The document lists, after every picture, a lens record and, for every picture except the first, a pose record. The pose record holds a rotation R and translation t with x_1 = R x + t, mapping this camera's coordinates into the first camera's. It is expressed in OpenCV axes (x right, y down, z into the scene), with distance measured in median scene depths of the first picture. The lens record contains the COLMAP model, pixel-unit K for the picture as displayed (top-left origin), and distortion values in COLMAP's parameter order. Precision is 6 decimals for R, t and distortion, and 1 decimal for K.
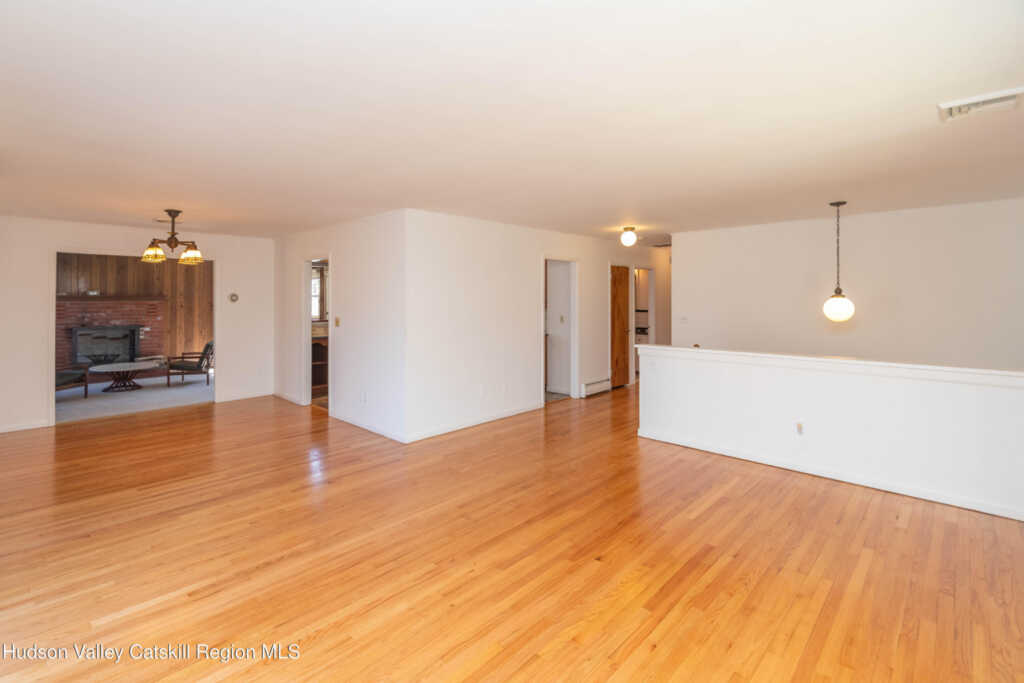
lens RADIAL K [[458.4, 0, 456.5], [0, 458.4, 292.5], [0, 0, 1]] dist [0.010359, -0.000028]
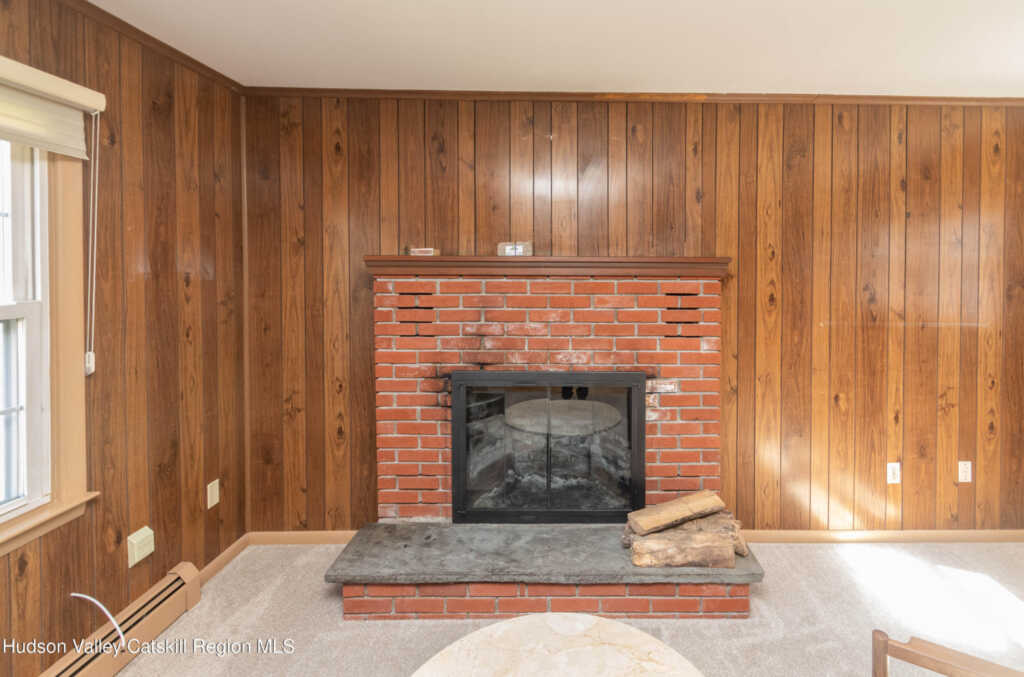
lens RADIAL K [[496.4, 0, 562.2], [0, 496.4, 275.2], [0, 0, 1]] dist [0.006524, 0.000084]
pose [[0.753768, 0.020581, -0.656818, -0.636029], [-0.000577, 0.999530, 0.030658, 0.008702], [0.657140, -0.022730, 0.753426, 0.893863]]
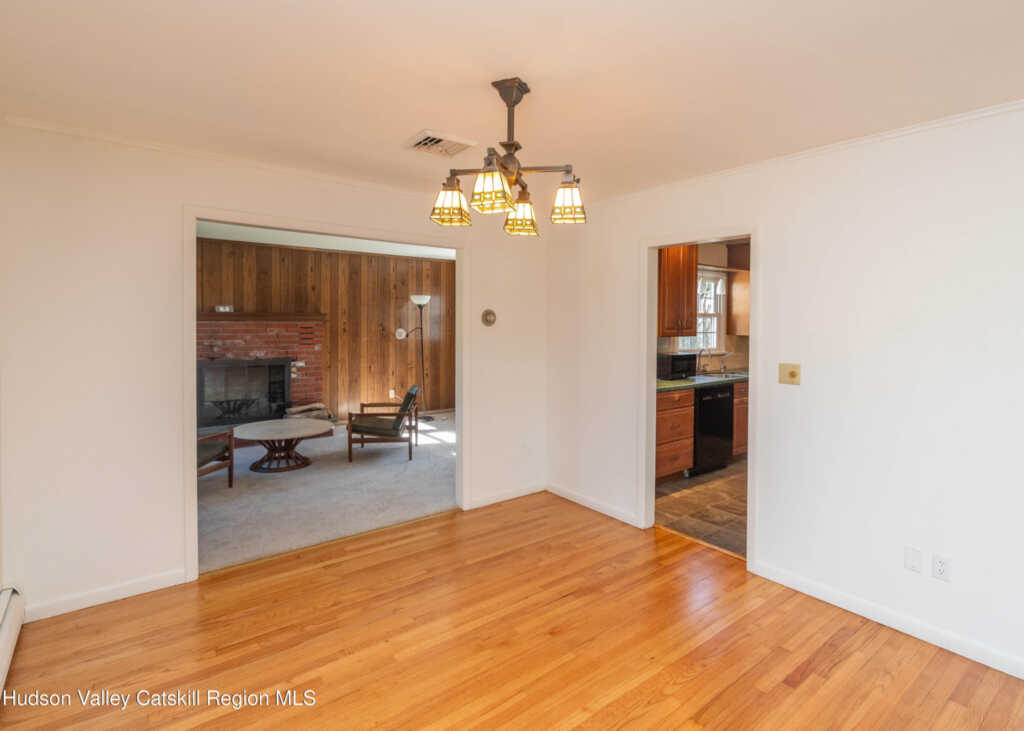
lens RADIAL K [[510.3, 0, 547.2], [0, 510.3, 329.5], [0, 0, 1]] dist [0.001950, 0.000179]
pose [[0.998450, 0.011204, -0.054510, -0.329400], [-0.009647, 0.999541, 0.028729, 0.006018], [0.054807, -0.028159, 0.998100, 0.339529]]
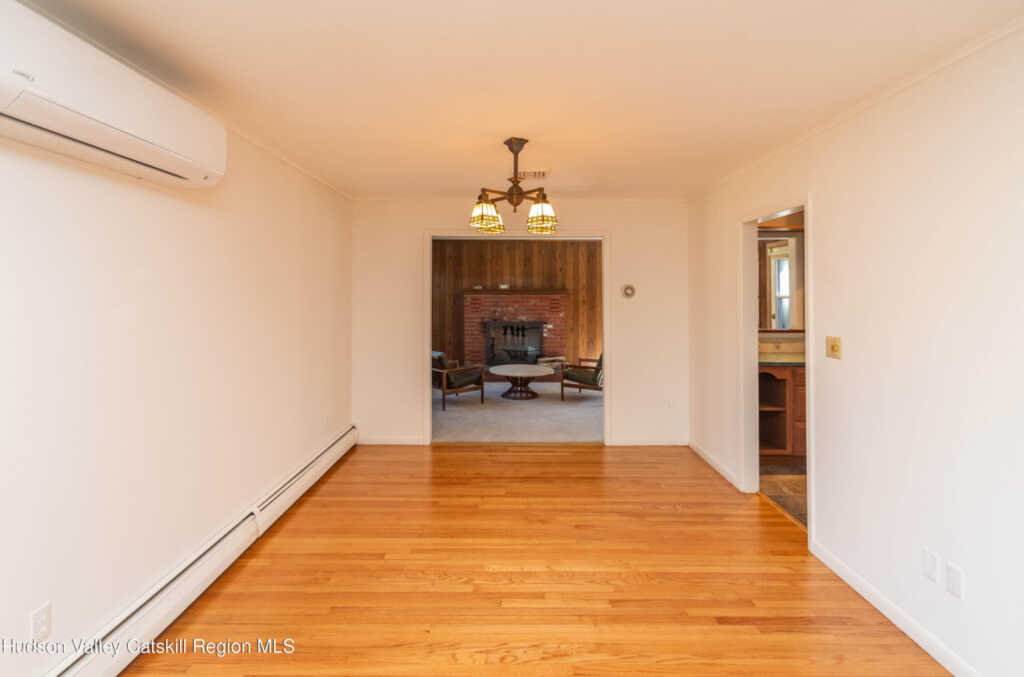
lens RADIAL K [[468.9, 0, 514.0], [0, 468.9, 291.0], [0, 0, 1]] dist [0.001146, 0.000342]
pose [[0.740540, 0.000116, -0.672012, -0.129761], [0.006376, 0.999954, 0.007199, 0.004270], [0.671982, -0.009616, 0.740505, 0.329218]]
